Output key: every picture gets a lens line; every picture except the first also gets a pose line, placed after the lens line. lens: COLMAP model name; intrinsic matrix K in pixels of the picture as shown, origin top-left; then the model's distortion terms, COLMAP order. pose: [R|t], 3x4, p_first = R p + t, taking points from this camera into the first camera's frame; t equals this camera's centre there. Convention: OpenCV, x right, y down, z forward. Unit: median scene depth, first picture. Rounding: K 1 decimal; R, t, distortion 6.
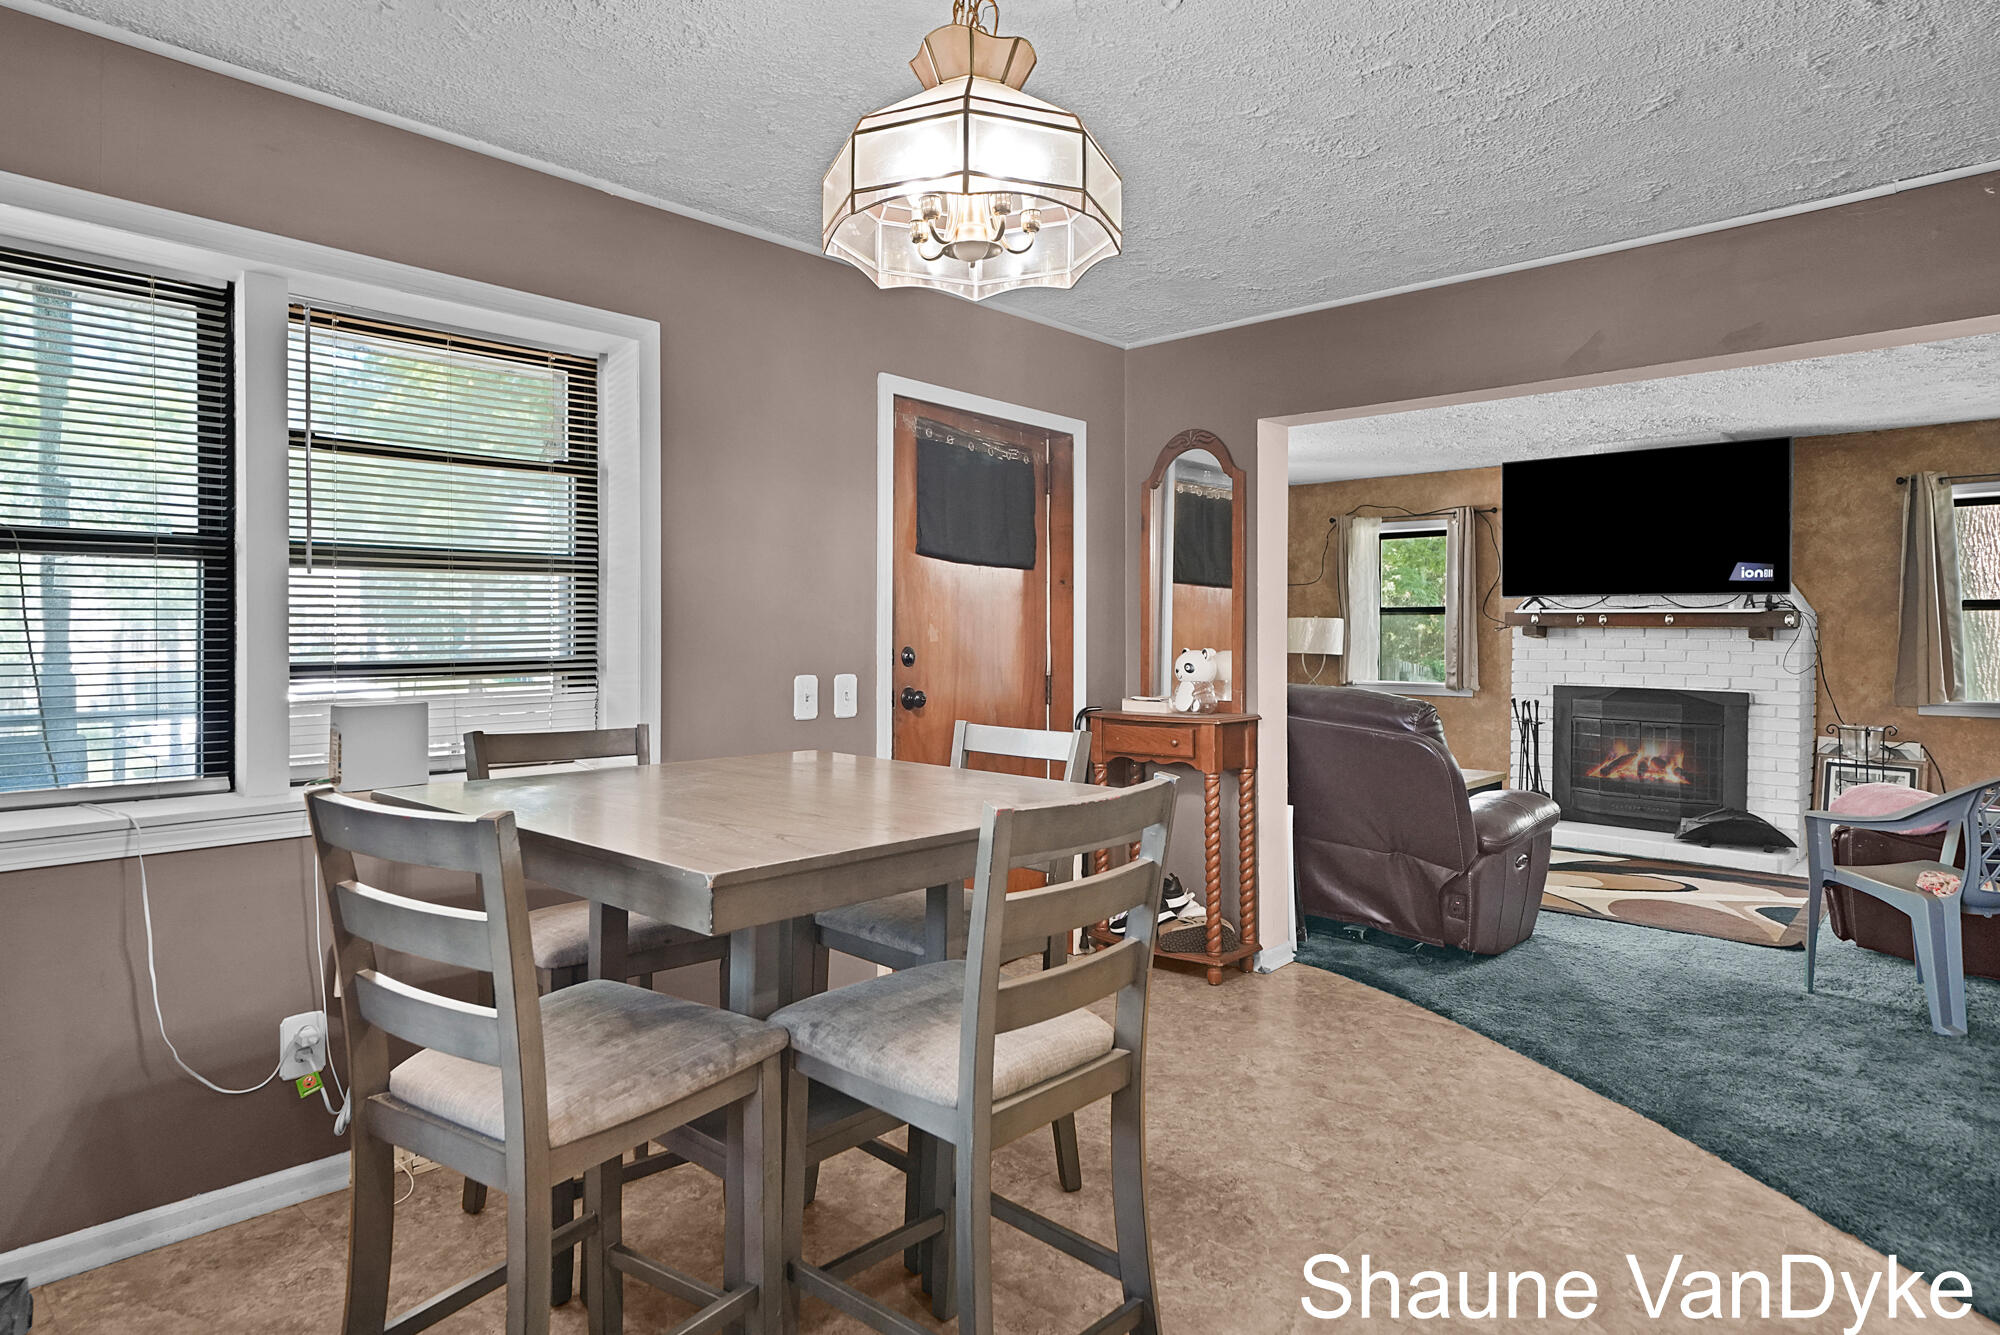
lens RADIAL K [[1136.8, 0, 1001.0], [0, 1136.8, 648.3], [0, 0, 1]] dist [0.029149, 0.000534]
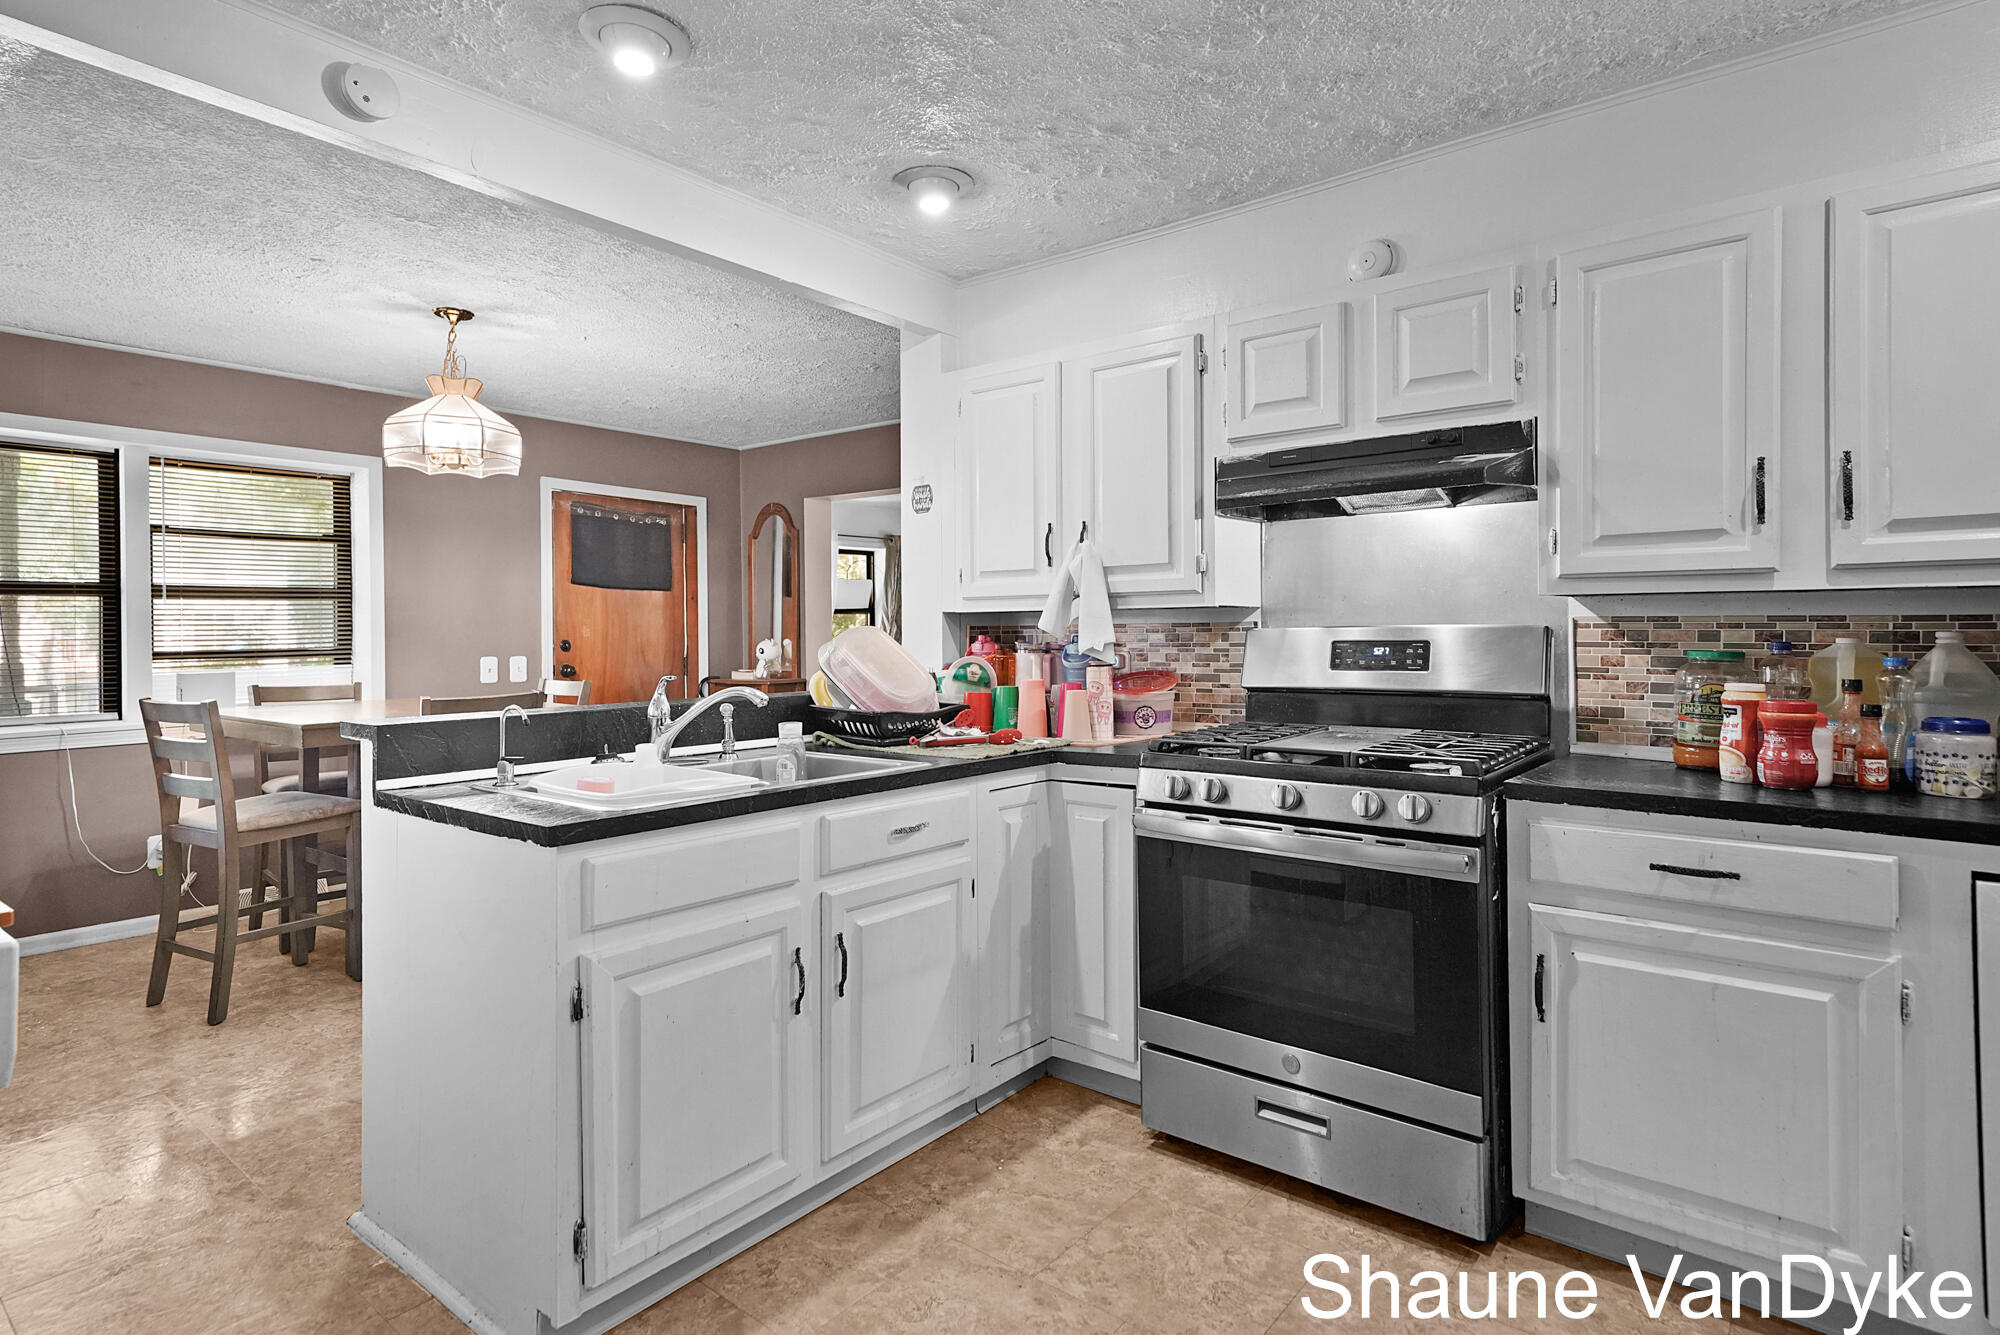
lens RADIAL K [[1005.4, 0, 978.0], [0, 1005.4, 642.4], [0, 0, 1]] dist [0.022627, 0.000046]
pose [[0.996798, -0.015574, 0.078431, 0.528912], [0.015924, 0.999866, -0.003835, 0.023309], [-0.078361, 0.005071, 0.996912, -0.680931]]
